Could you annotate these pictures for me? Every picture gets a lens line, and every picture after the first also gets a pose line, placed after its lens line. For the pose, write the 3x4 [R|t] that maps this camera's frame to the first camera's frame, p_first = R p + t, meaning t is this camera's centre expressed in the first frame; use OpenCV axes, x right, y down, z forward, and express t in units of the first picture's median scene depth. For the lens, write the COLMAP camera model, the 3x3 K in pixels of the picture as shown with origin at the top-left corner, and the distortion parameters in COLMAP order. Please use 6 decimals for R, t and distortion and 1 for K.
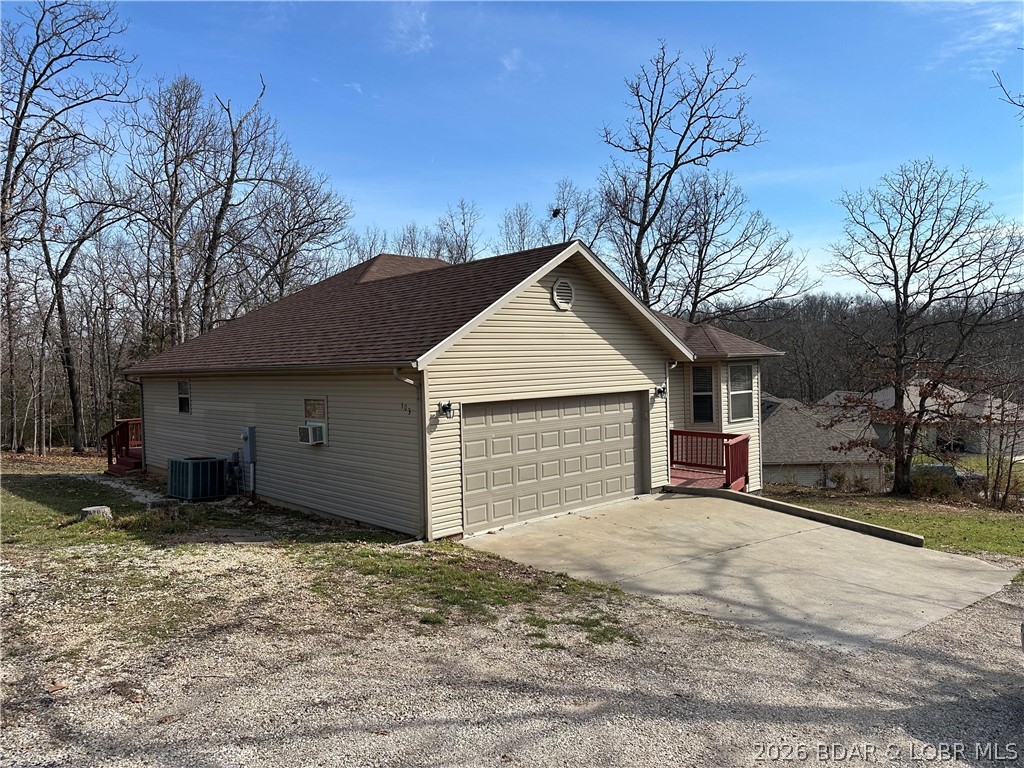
lens RADIAL K [[709.7, 0, 512.0], [0, 709.7, 384.0], [0, 0, 1]] dist [0.107758, -0.133323]
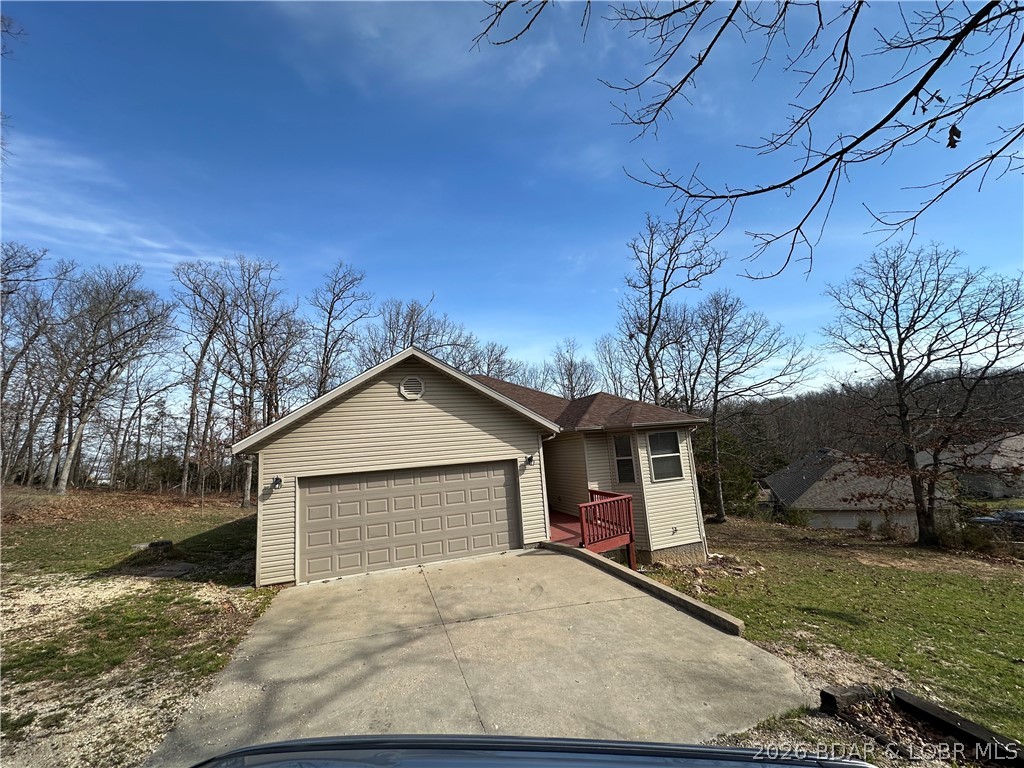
lens RADIAL K [[408.6, 0, 512.0], [0, 408.6, 384.0], [0, 0, 1]] dist [-0.001702, -0.000082]
pose [[0.909442, -0.107563, -0.401679, 0.501444], [0.039081, 0.983800, -0.174960, 0.004797], [0.413991, 0.143418, 0.898912, 0.372968]]
